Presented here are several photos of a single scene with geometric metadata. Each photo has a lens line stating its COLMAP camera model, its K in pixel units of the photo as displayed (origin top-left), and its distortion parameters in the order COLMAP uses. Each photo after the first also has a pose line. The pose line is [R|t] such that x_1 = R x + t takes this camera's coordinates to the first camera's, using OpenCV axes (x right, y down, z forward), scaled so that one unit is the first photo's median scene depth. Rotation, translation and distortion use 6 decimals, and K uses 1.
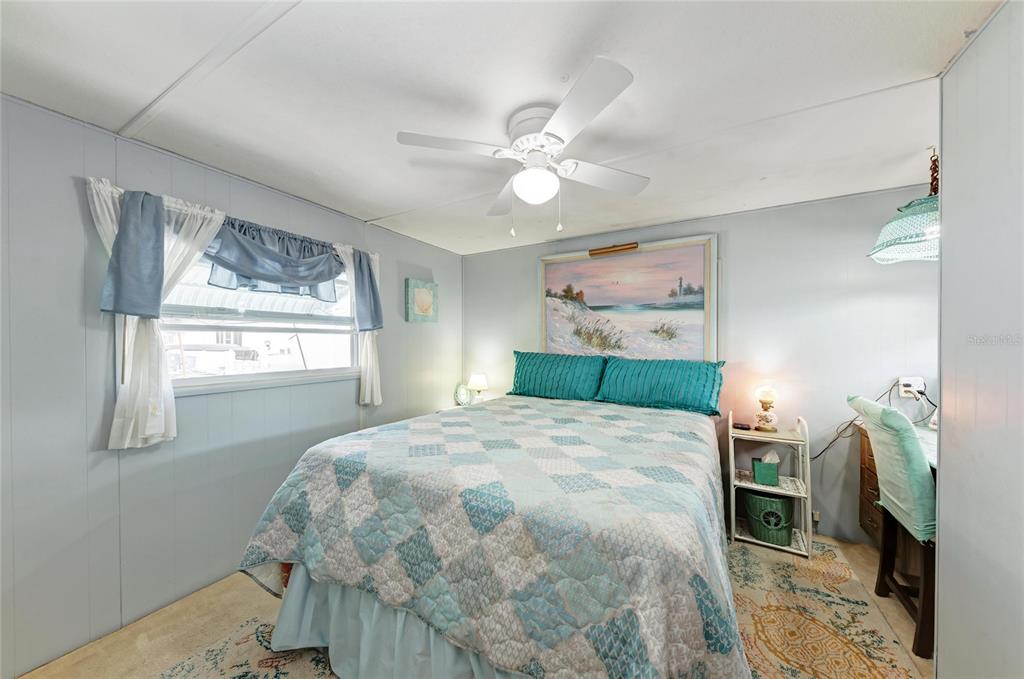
lens RADIAL K [[355.8, 0, 512.6], [0, 355.8, 346.0], [0, 0, 1]] dist [0.000087, -0.000062]
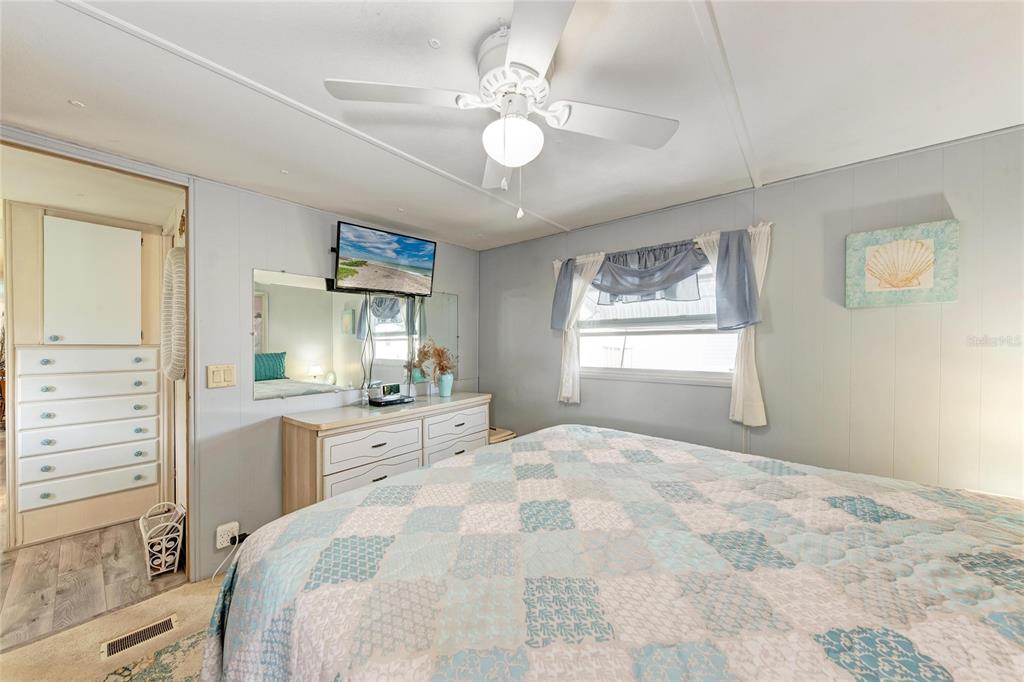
lens RADIAL K [[355.8, 0, 513.9], [0, 355.8, 340.3], [0, 0, 1]] dist [0.000087, -0.000062]
pose [[-0.194318, -0.004185, -0.980930, 0.577247], [0.000144, 0.999991, -0.004295, -0.016207], [0.980939, -0.000975, -0.194316, 0.817689]]
